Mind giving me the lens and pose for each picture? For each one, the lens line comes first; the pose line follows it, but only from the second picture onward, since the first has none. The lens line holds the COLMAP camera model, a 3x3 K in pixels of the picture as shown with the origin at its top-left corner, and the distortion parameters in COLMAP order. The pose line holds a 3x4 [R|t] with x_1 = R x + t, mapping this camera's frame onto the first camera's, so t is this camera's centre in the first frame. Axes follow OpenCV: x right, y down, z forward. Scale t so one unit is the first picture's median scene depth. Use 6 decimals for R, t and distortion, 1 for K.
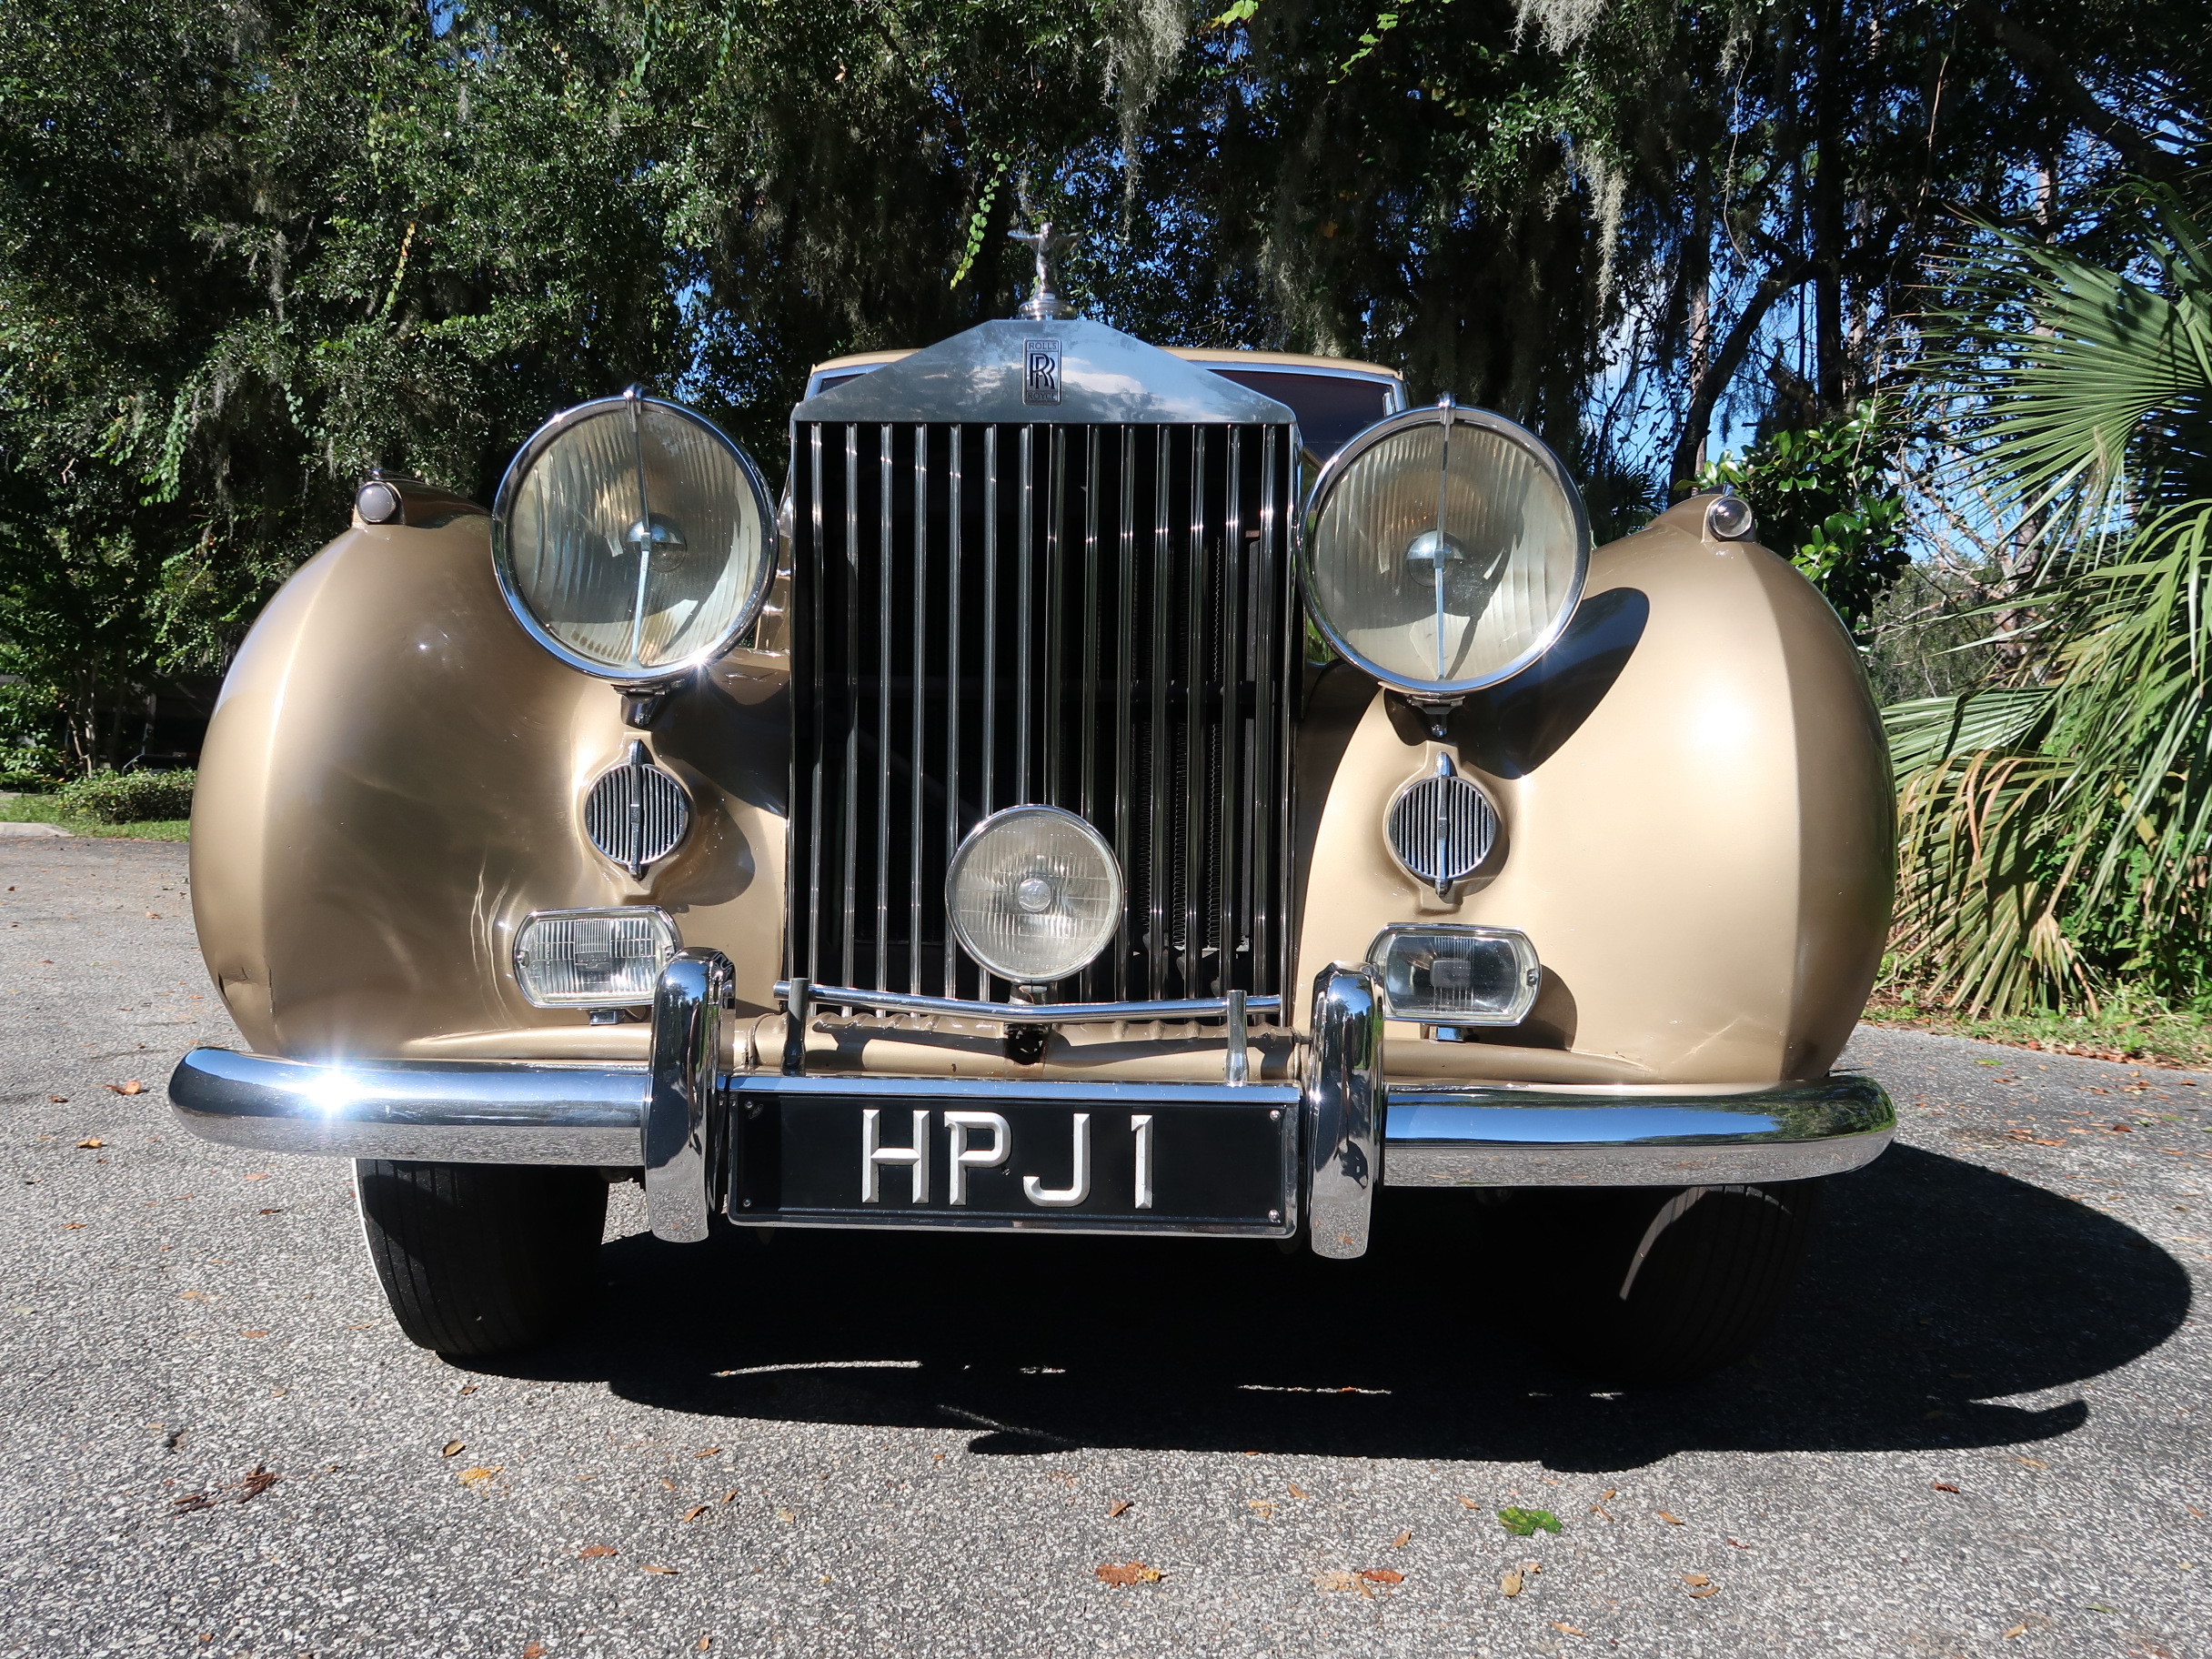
lens RADIAL K [[1716.4, 0, 1100.4], [0, 1716.4, 820.6], [0, 0, 1]] dist [-0.019474, 0.000400]
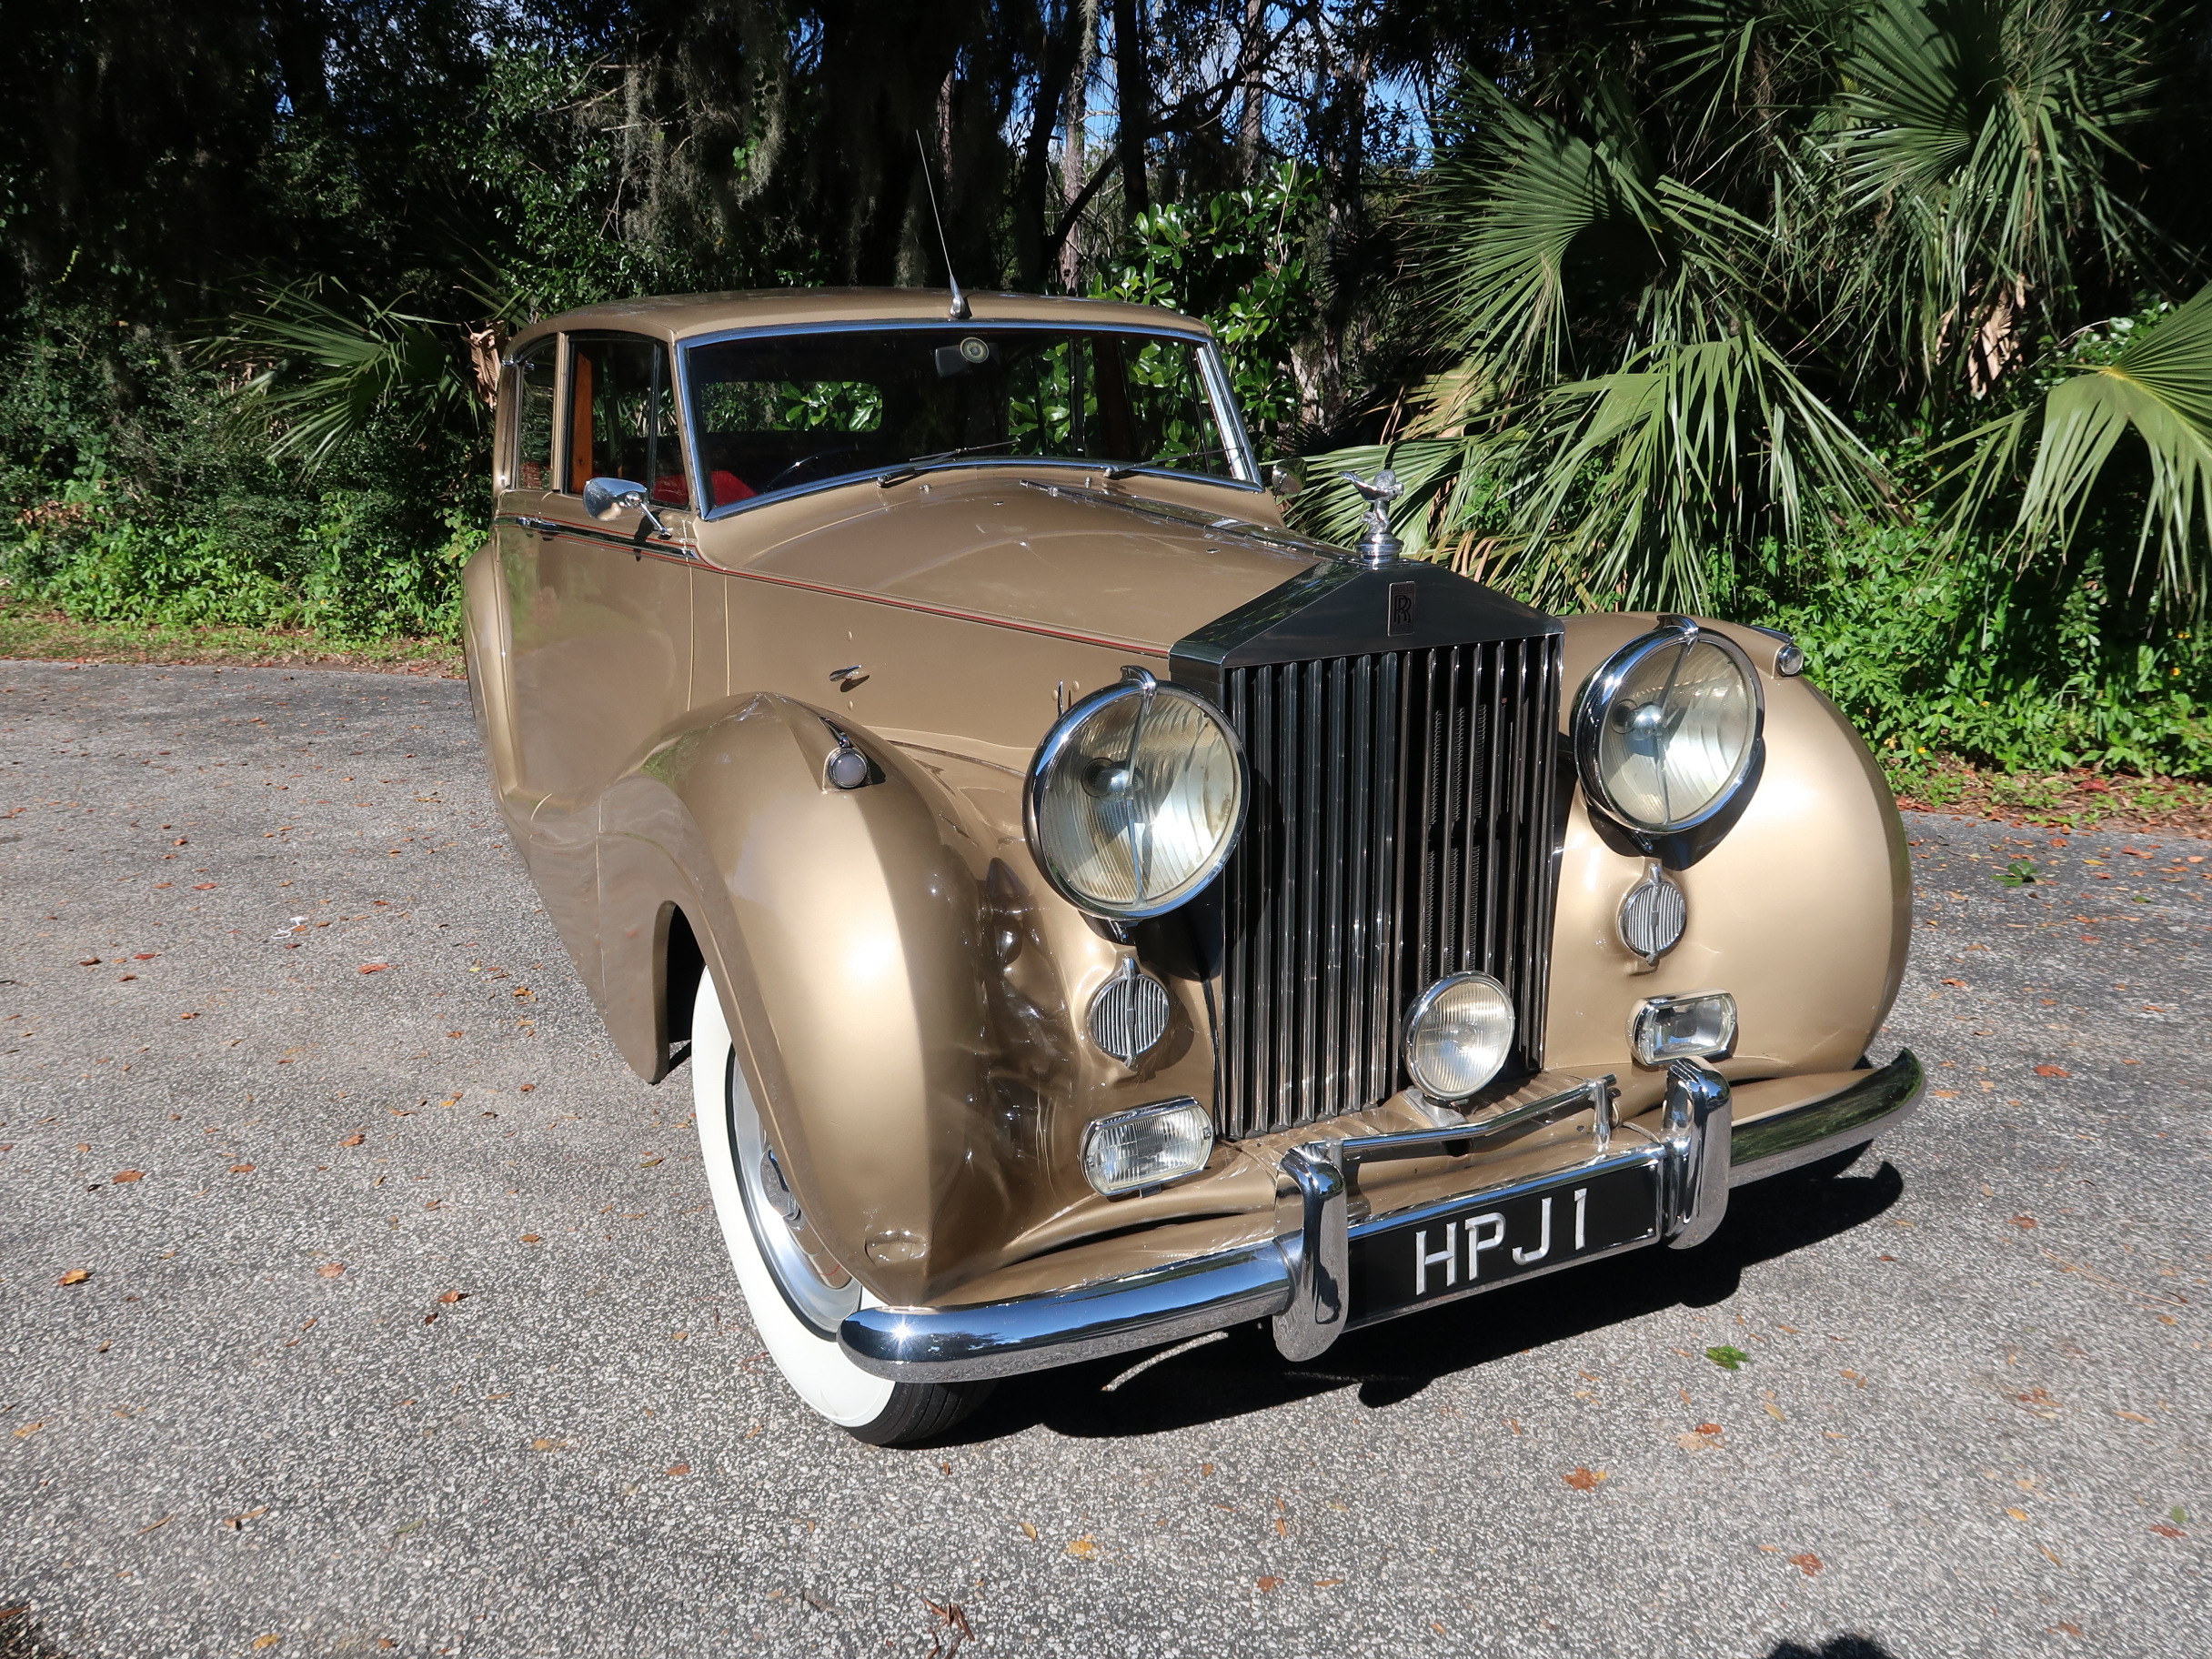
lens RADIAL K [[1718.7, 0, 1104.9], [0, 1718.7, 820.2], [0, 0, 1]] dist [-0.026906, 0.012712]
pose [[0.894498, -0.144878, 0.422947, -0.520543], [0.045034, 0.970424, 0.237168, -0.282889], [-0.444799, -0.193099, 0.874567, -0.007759]]
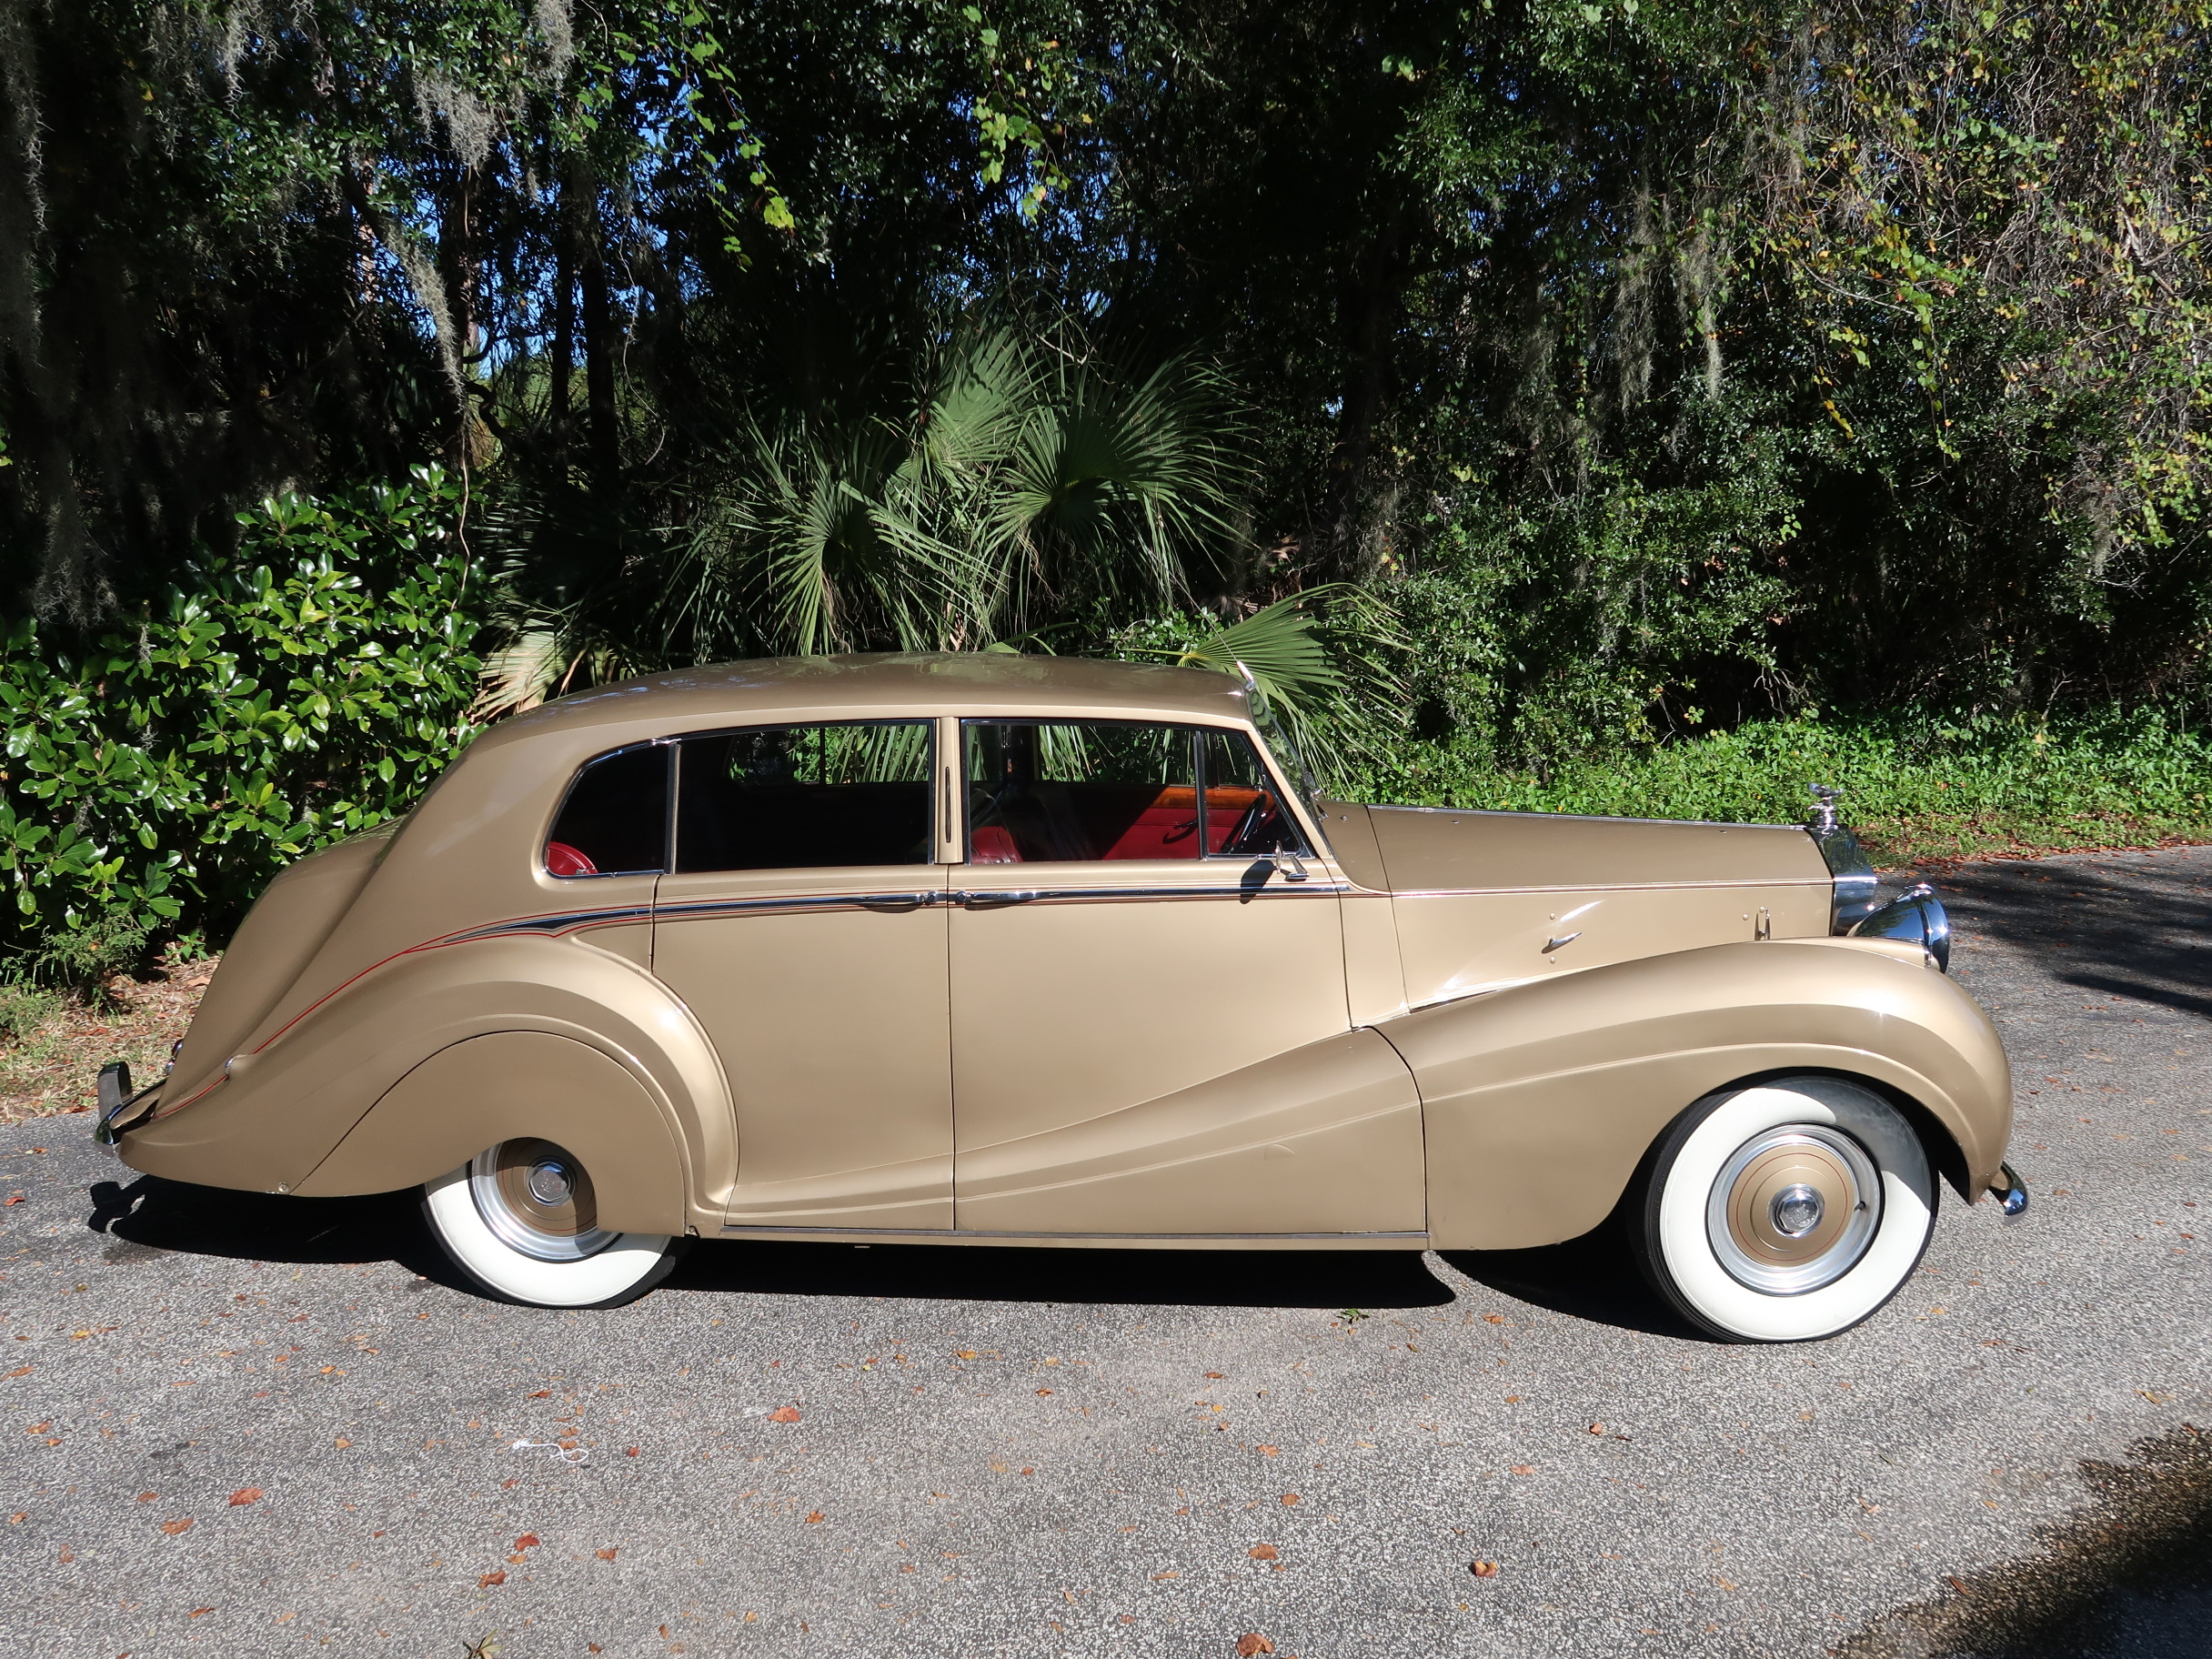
lens RADIAL K [[1718.7, 0, 1108.1], [0, 1718.7, 833.9], [0, 0, 1]] dist [-0.026906, 0.012712]
pose [[0.046739, -0.184378, 0.981743, -1.830613], [0.030014, 0.982633, 0.183116, -0.543655], [-0.998456, 0.020907, 0.051461, 1.360090]]
